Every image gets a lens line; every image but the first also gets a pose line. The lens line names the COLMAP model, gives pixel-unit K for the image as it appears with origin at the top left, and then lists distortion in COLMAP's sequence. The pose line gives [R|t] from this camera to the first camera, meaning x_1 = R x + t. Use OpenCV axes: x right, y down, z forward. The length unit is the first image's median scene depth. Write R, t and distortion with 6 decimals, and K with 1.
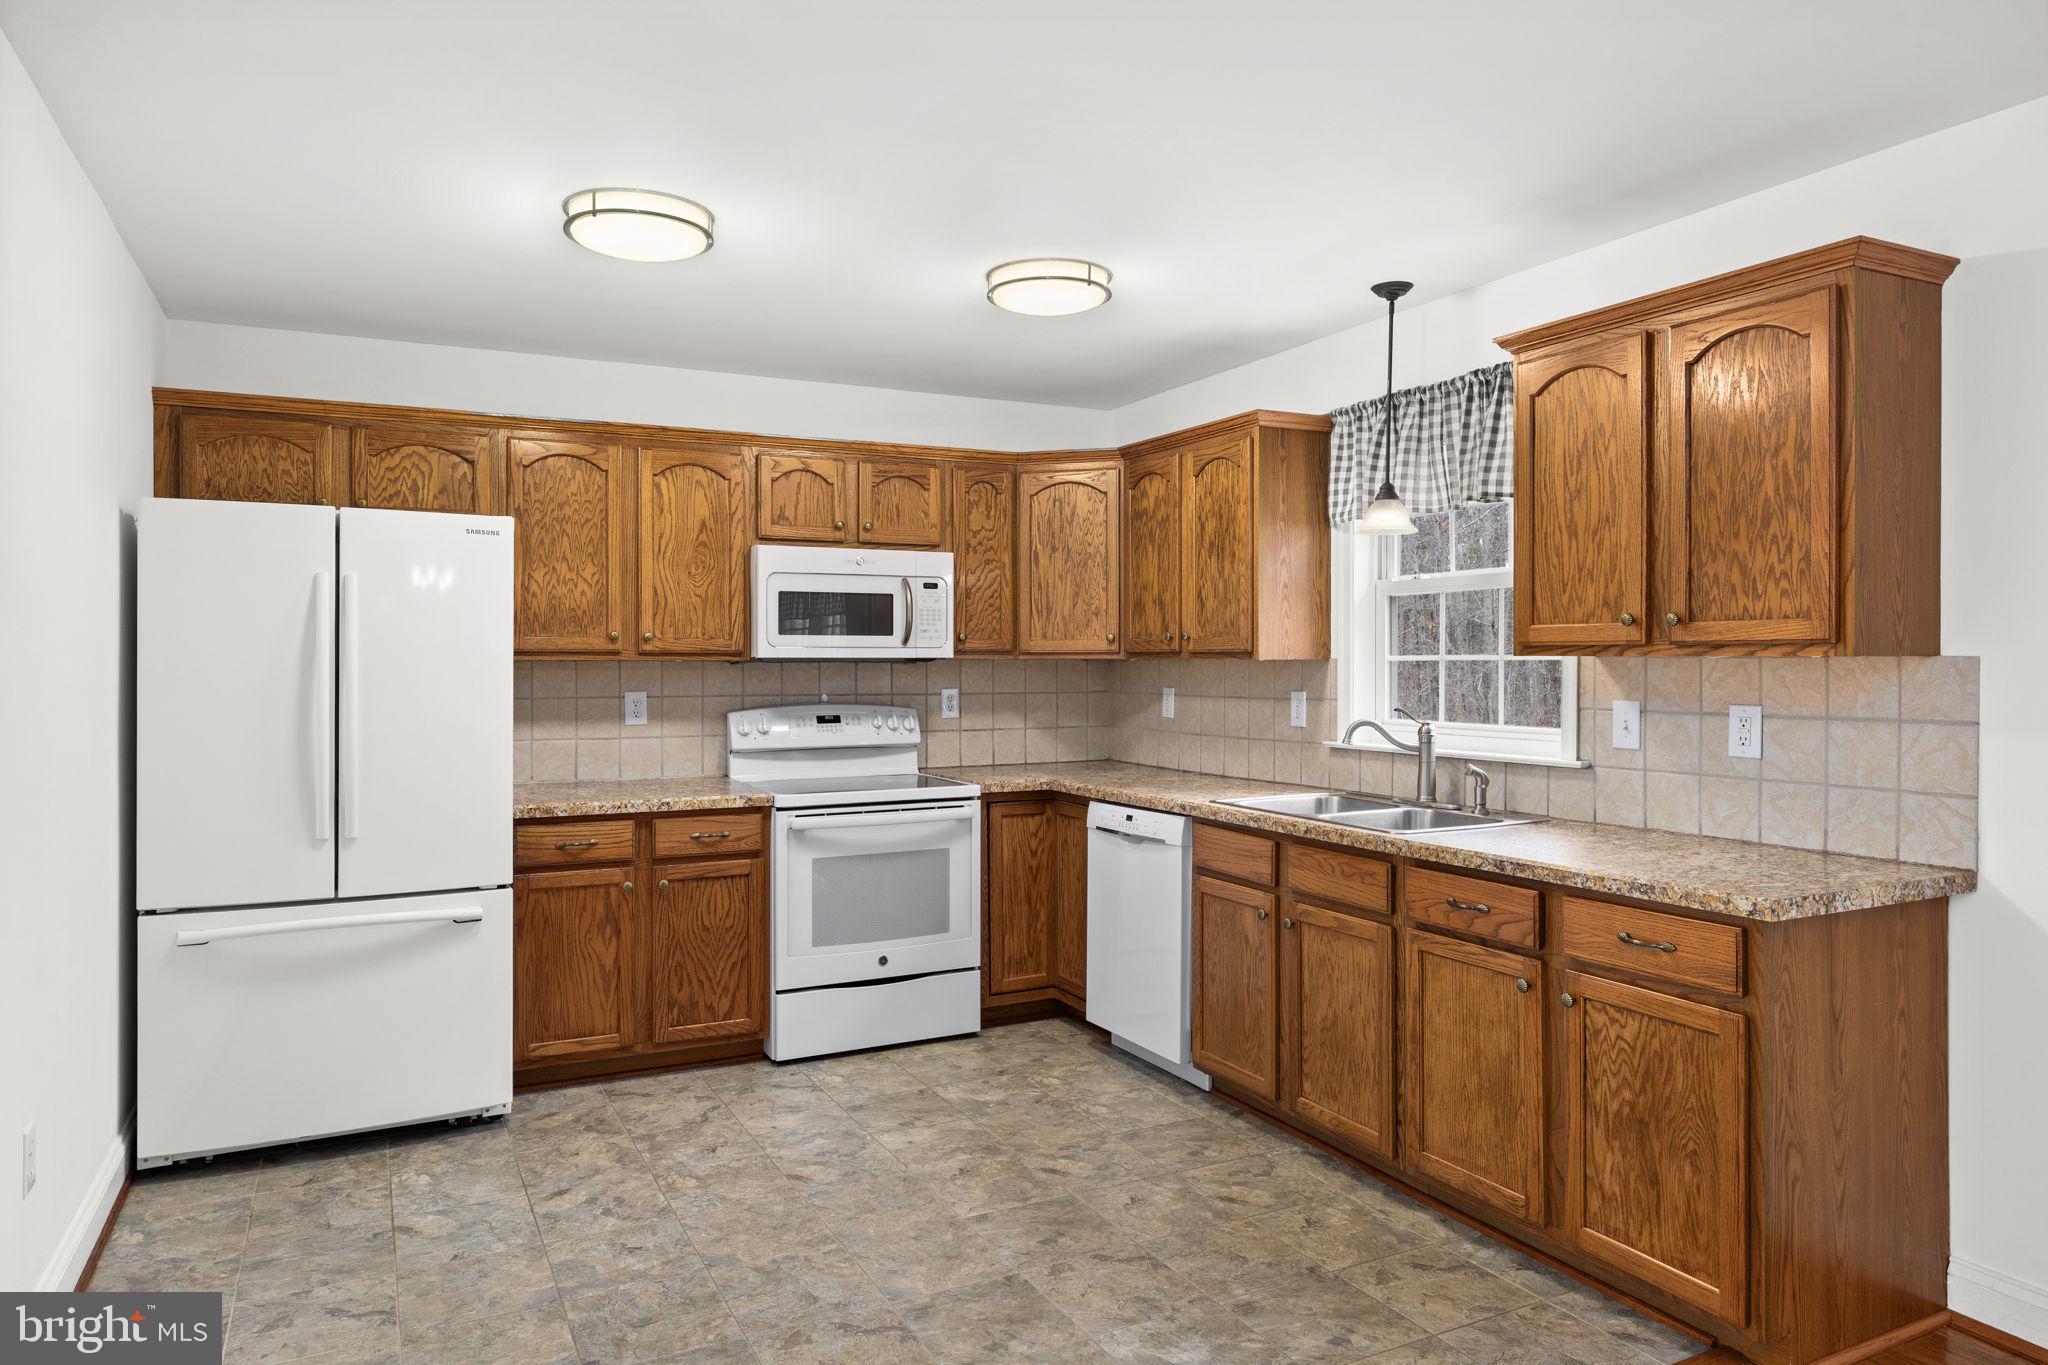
lens RADIAL K [[1294.7, 0, 1010.4], [0, 1294.7, 667.4], [0, 0, 1]] dist [-0.000335, -0.000731]
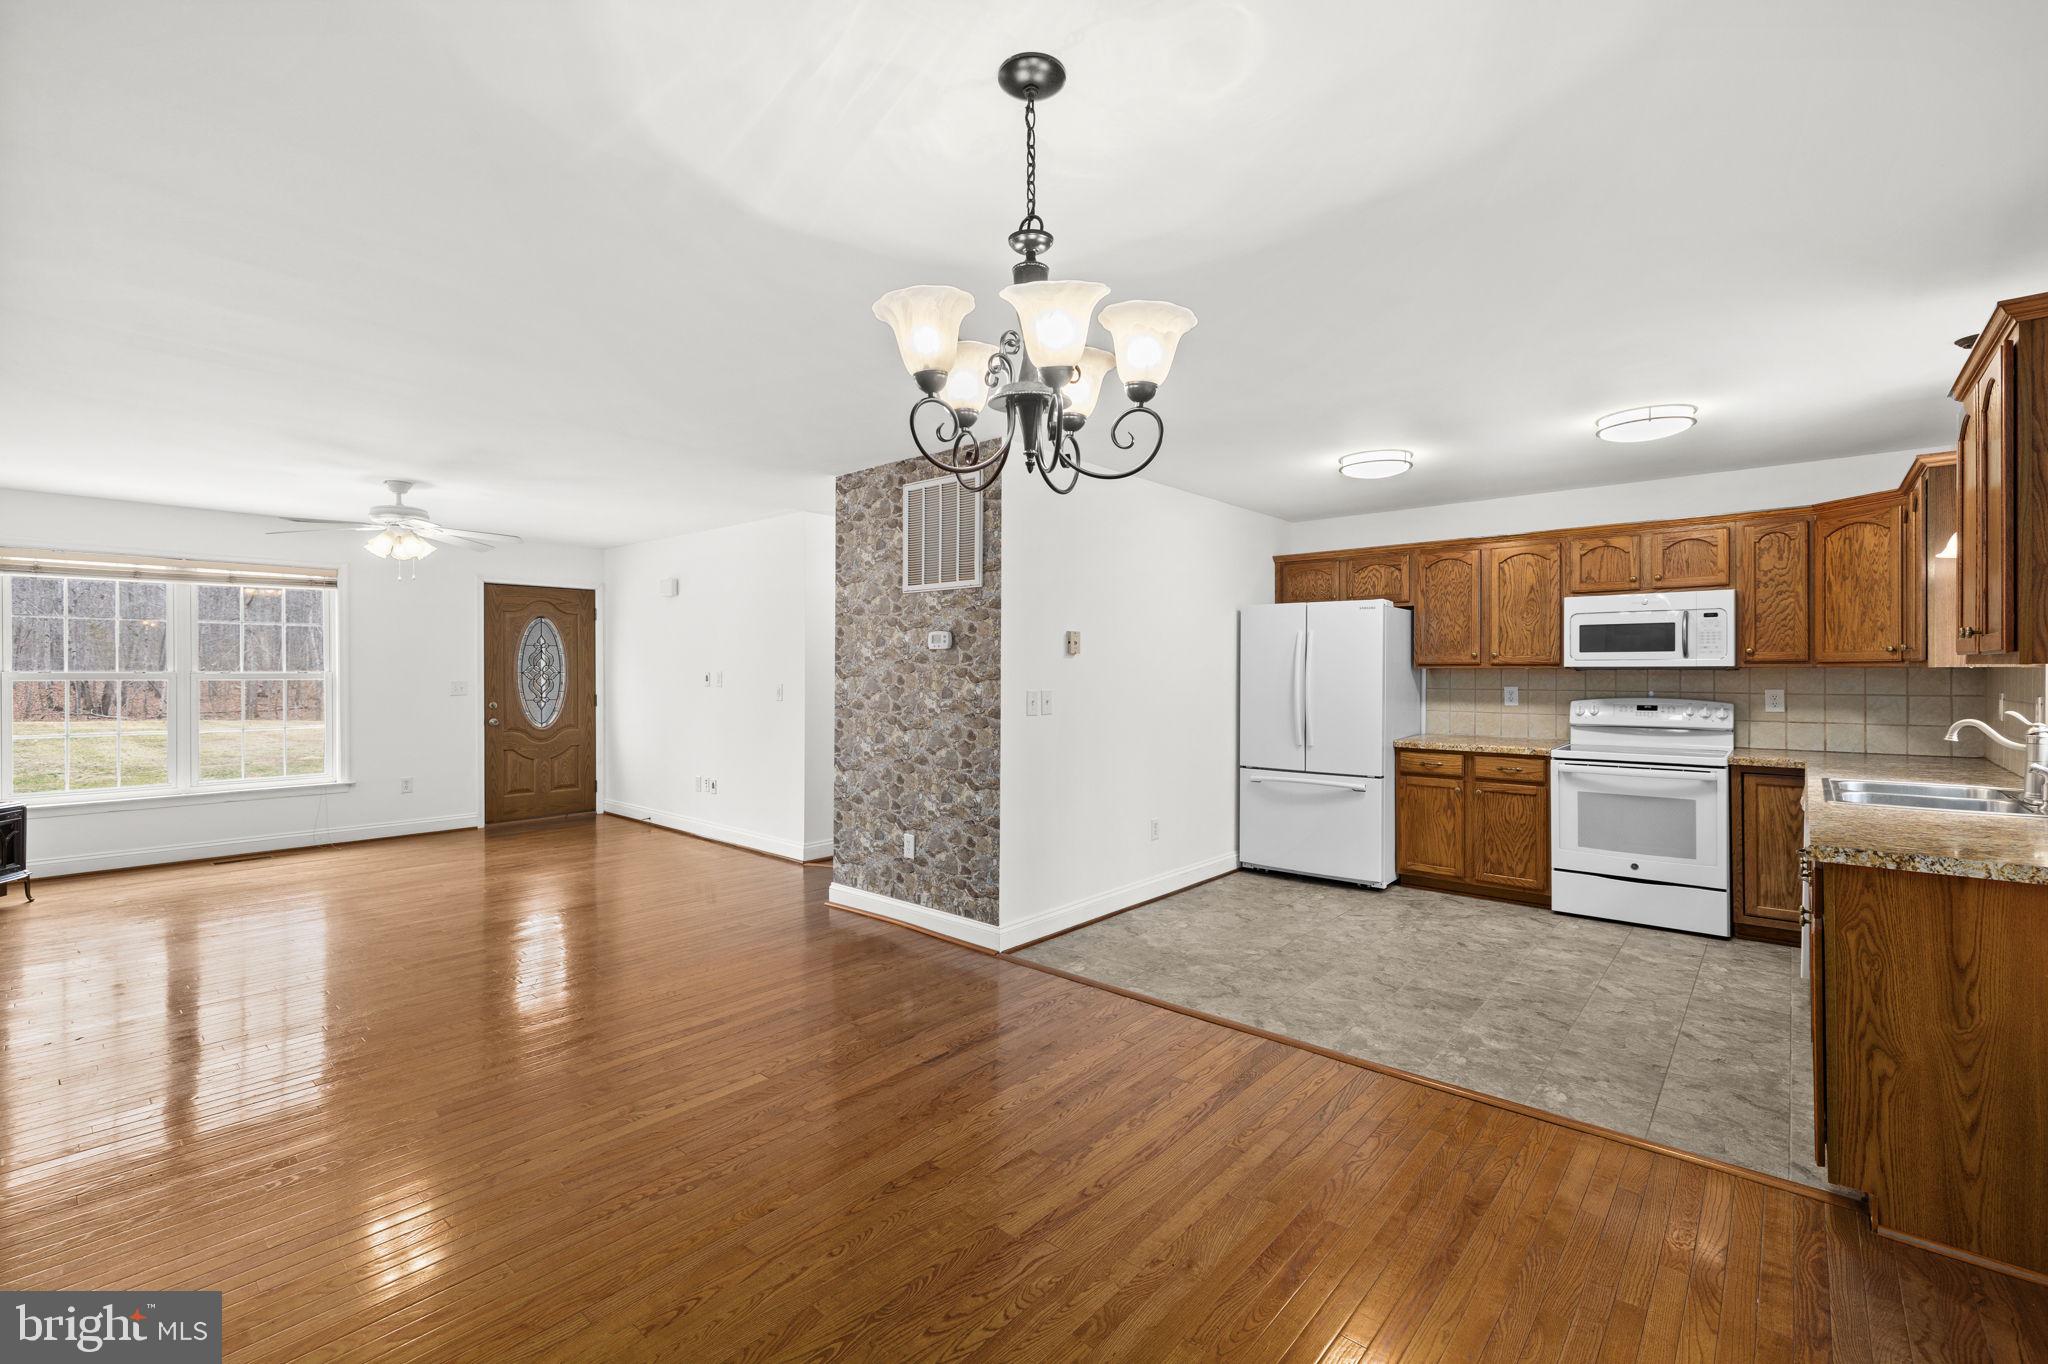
lens RADIAL K [[887.8, 0, 1011.4], [0, 887.8, 673.0], [0, 0, 1]] dist [0.006844, 0.000196]
pose [[0.374381, 0.003727, -0.927267, 0.703399], [-0.003804, 0.999990, 0.002483, 0.000356], [0.927267, 0.002598, 0.374391, -0.079097]]
